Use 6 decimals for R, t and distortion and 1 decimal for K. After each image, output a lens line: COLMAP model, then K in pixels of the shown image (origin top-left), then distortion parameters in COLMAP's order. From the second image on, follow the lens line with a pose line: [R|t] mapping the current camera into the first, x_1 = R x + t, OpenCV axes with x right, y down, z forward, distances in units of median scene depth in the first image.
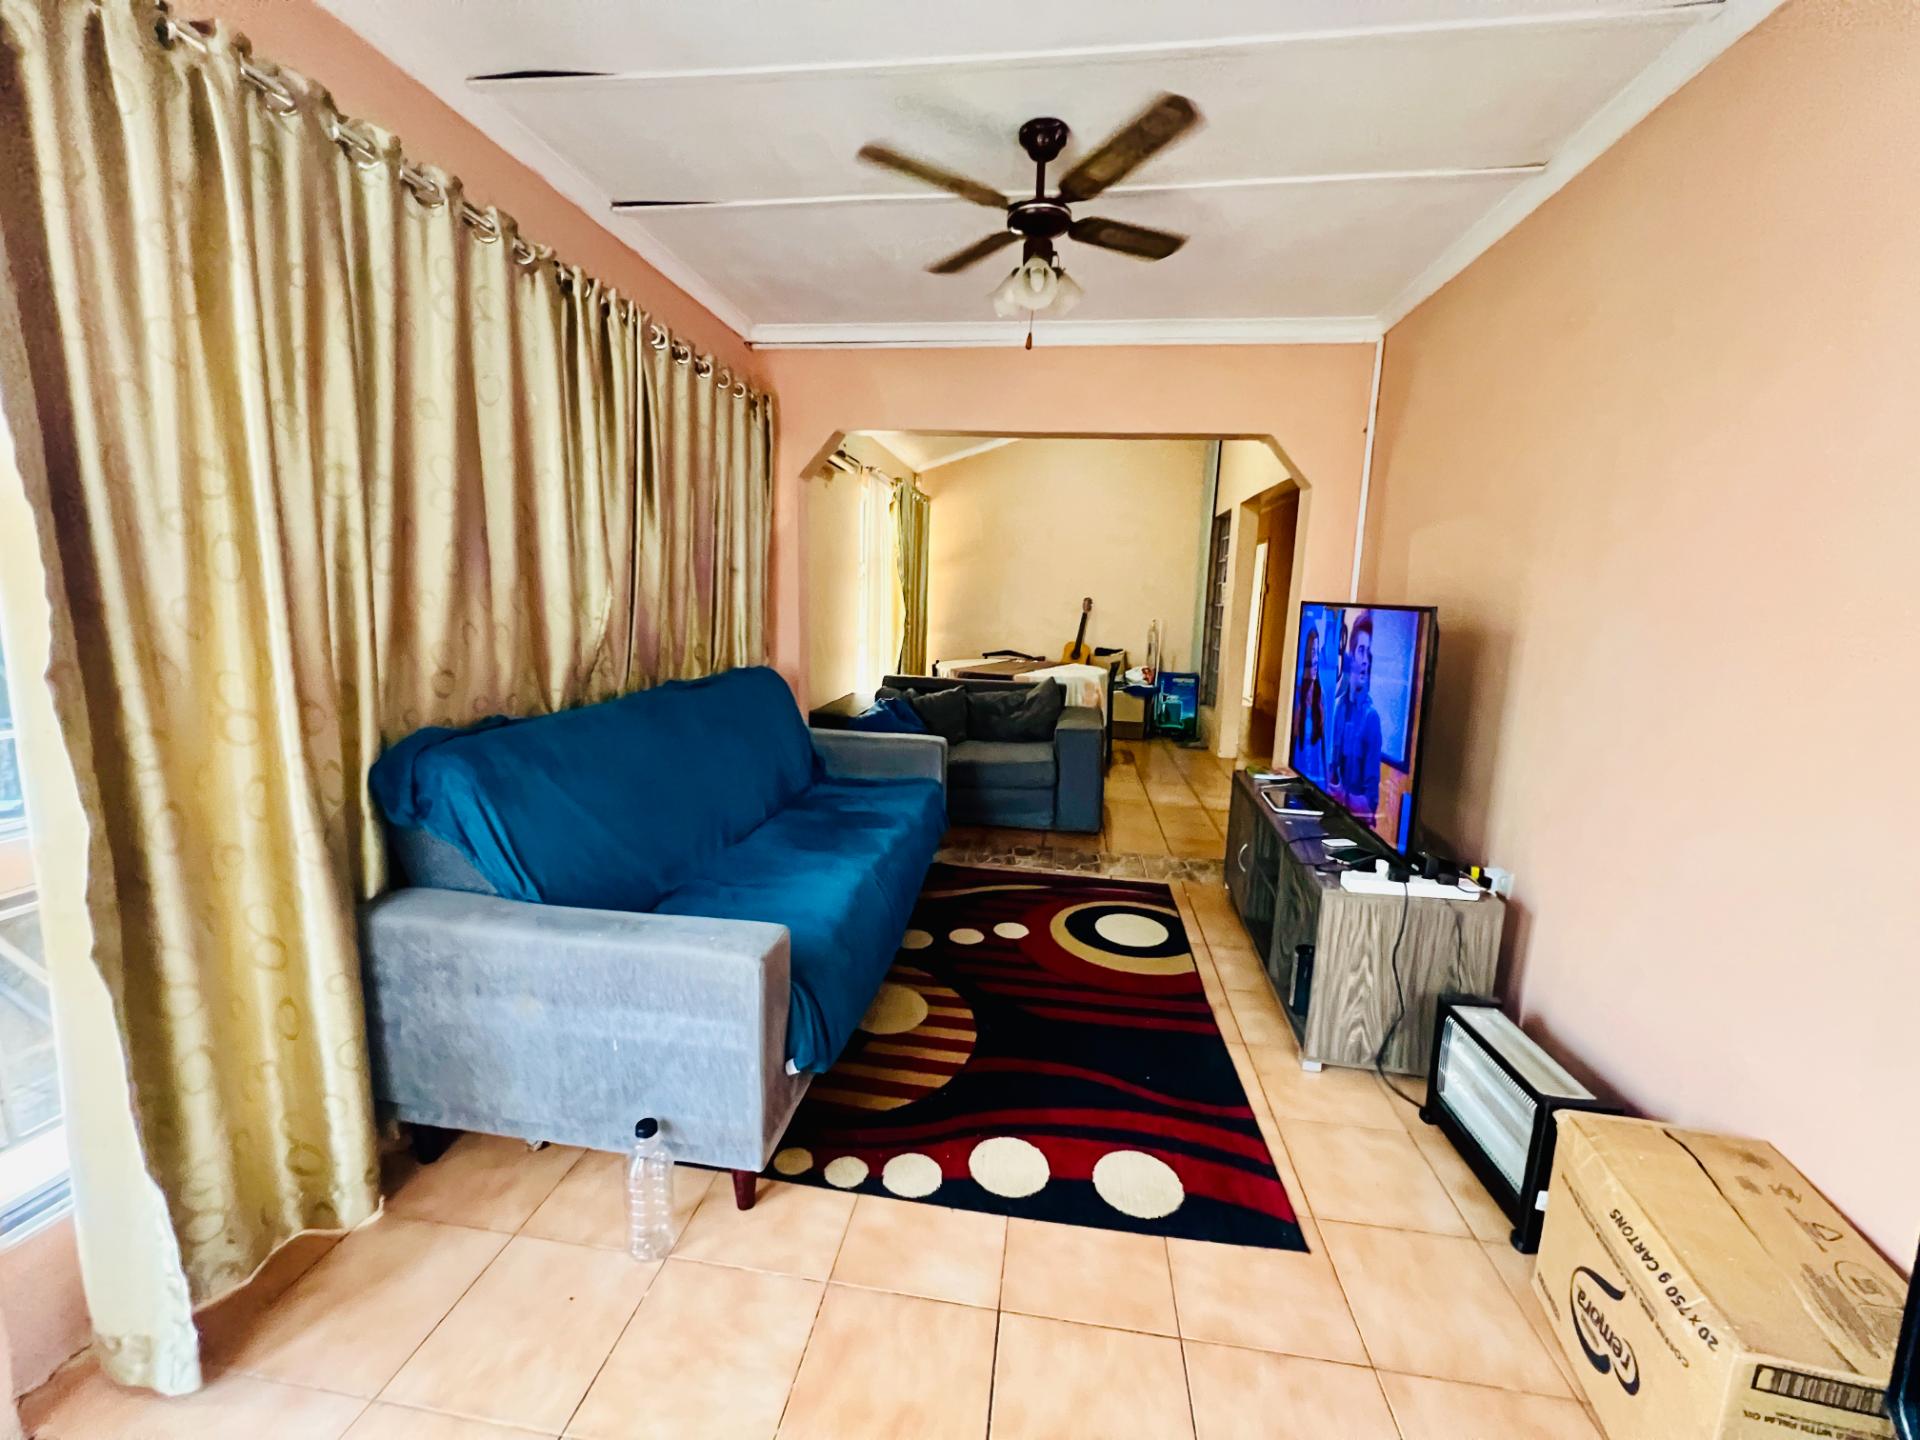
lens RADIAL K [[772.0, 0, 953.4], [0, 772.0, 716.7], [0, 0, 1]] dist [0.001349, 0.000397]
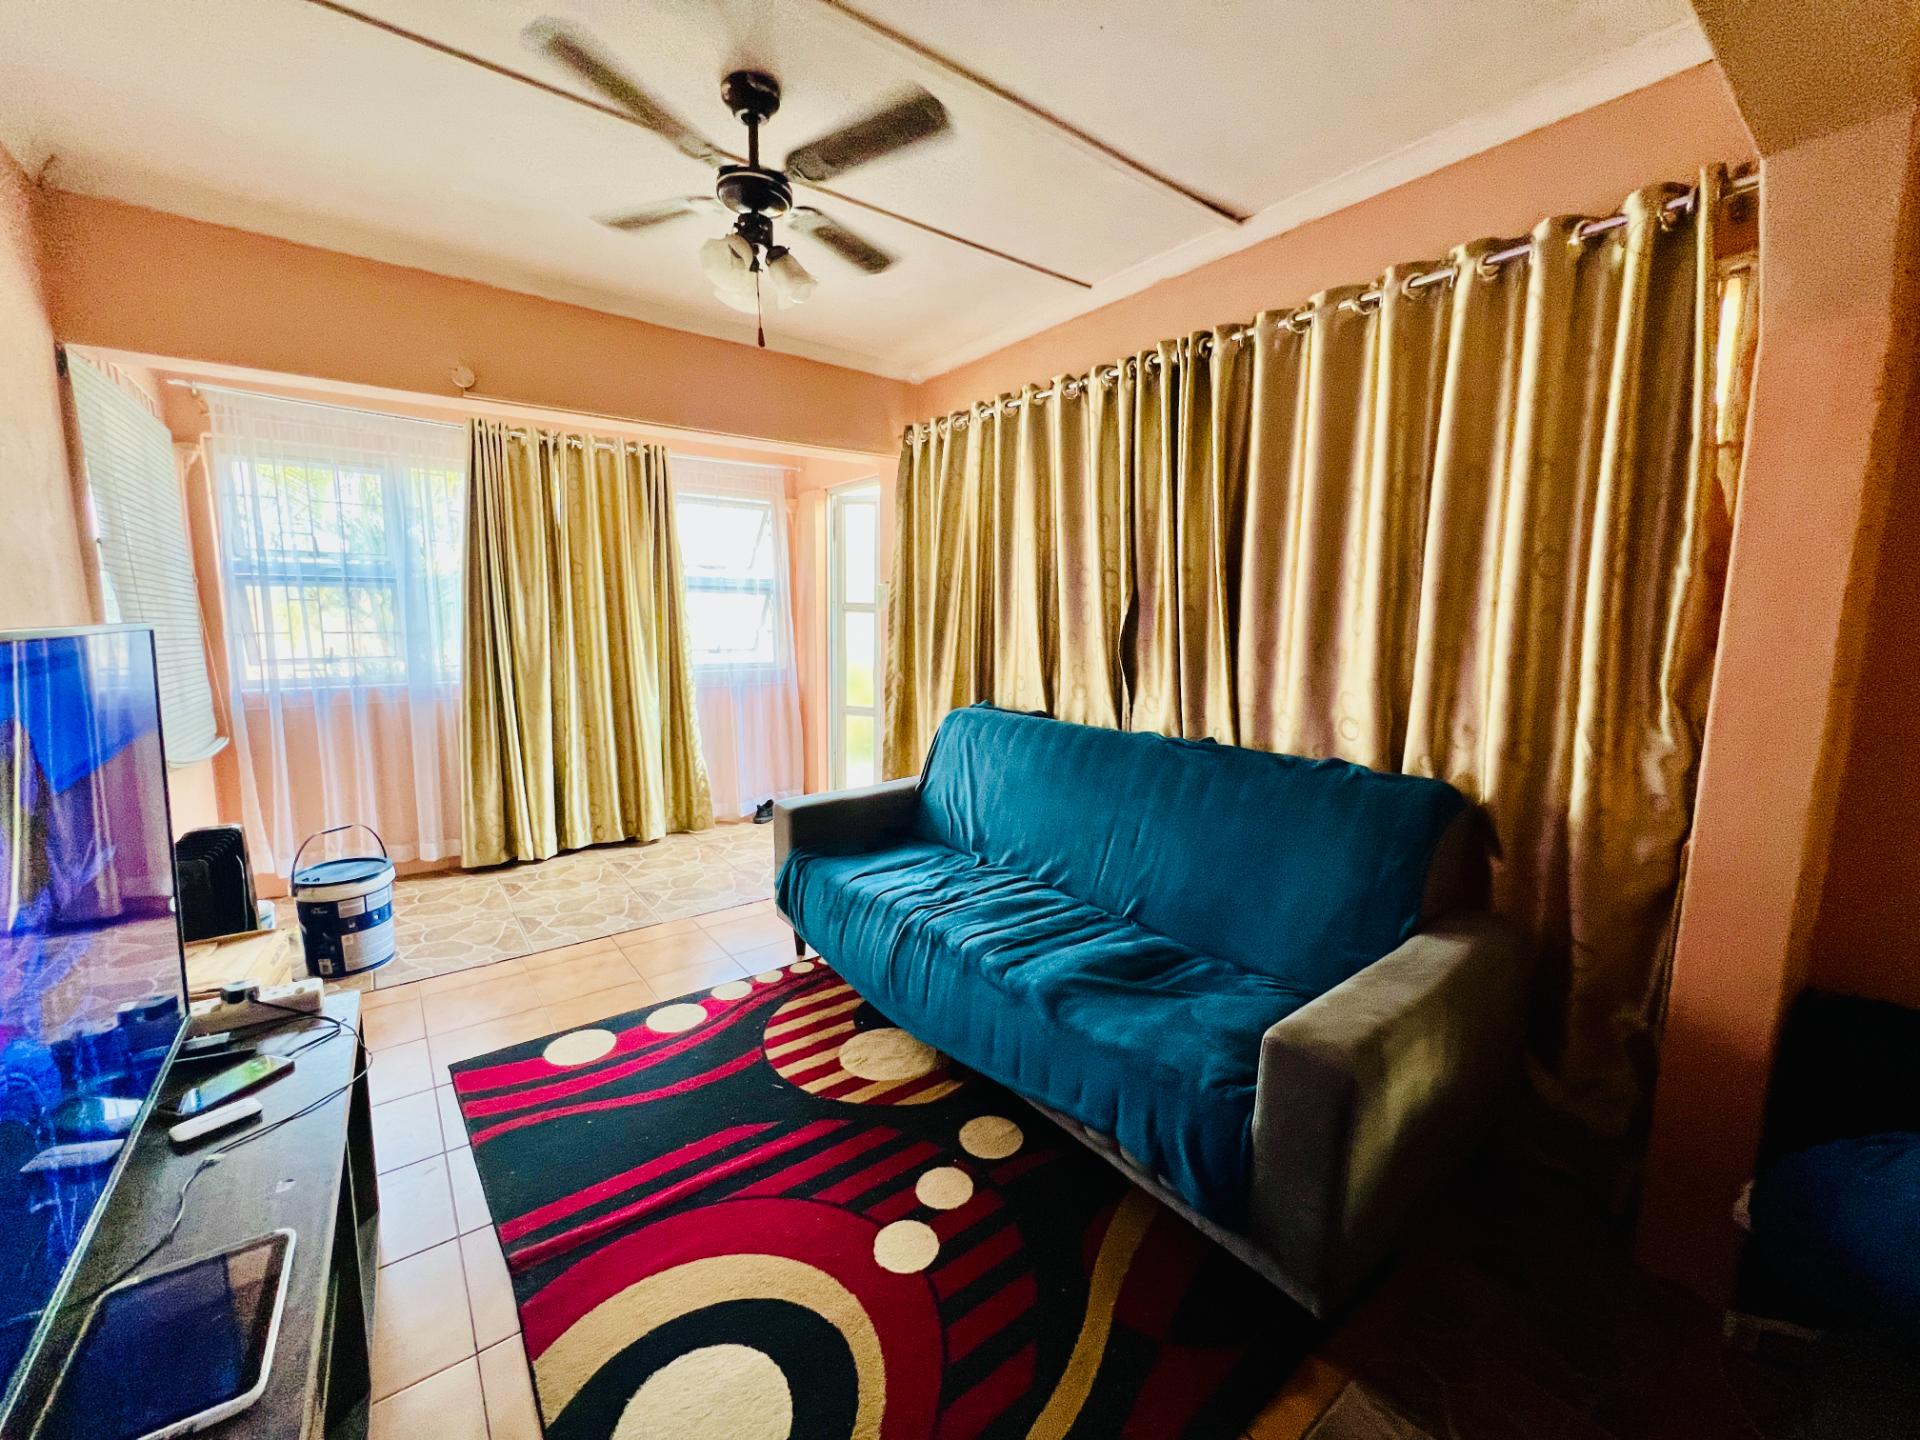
lens RADIAL K [[773.6, 0, 961.8], [0, 773.6, 717.6], [0, 0, 1]] dist [-0.003152, -0.000155]
pose [[-0.696366, 0.061392, -0.715057, 0.529944], [-0.142810, 0.964557, 0.221890, -0.265523], [0.703335, 0.256633, -0.662917, 1.661914]]
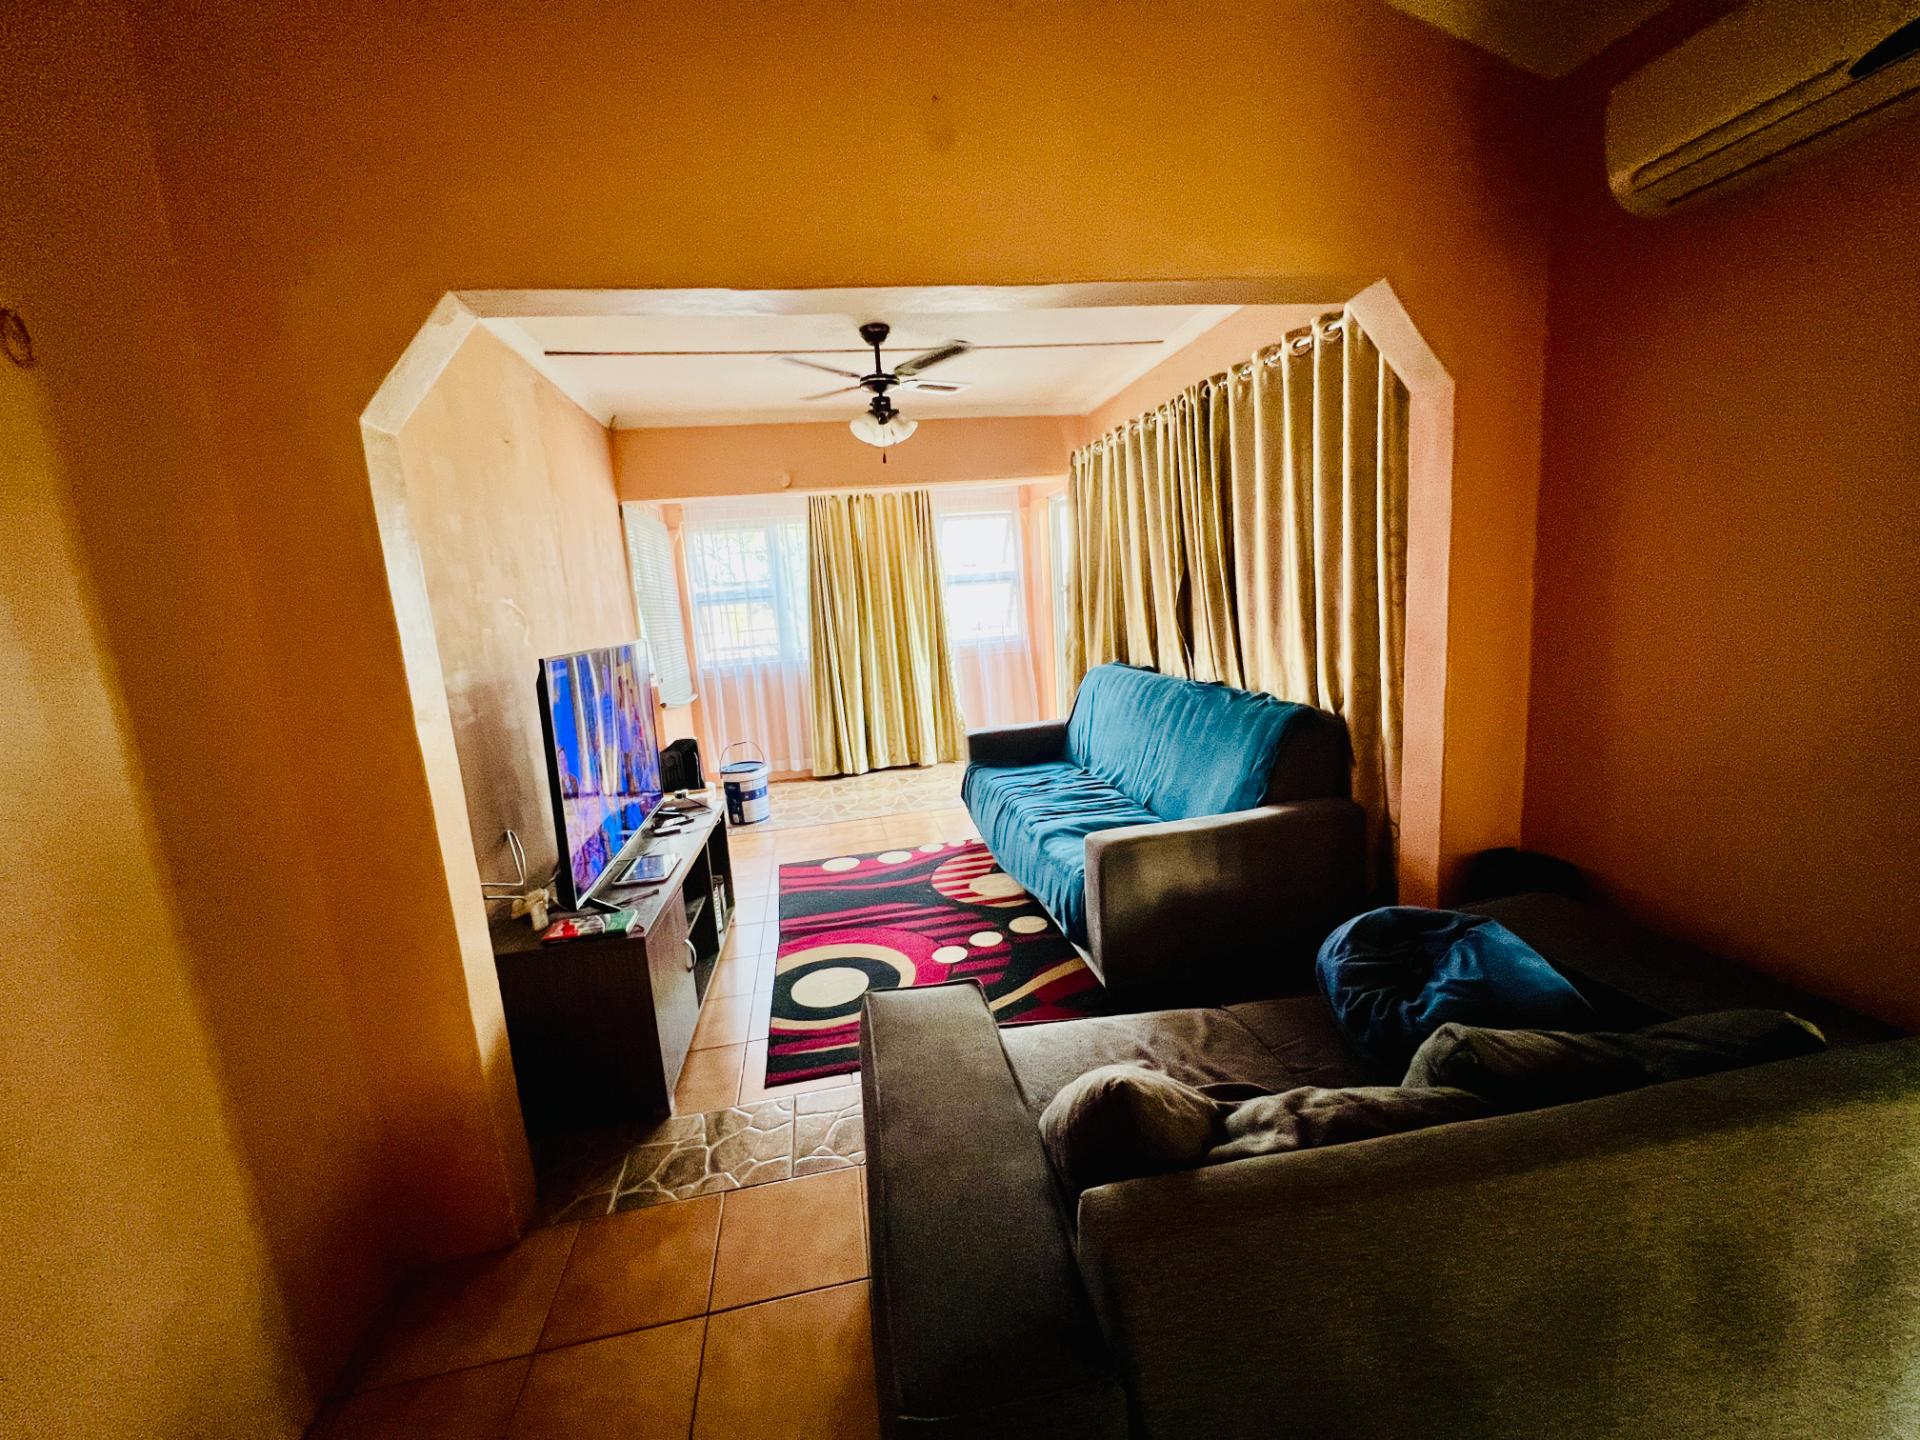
lens RADIAL K [[772.0, 0, 953.4], [0, 772.0, 716.7], [0, 0, 1]] dist [0.001349, 0.000397]
pose [[-0.945608, 0.091304, -0.312232, 0.459281], [-0.006990, 0.953880, 0.300106, -0.413183], [0.325233, 0.285965, -0.901359, 2.341851]]
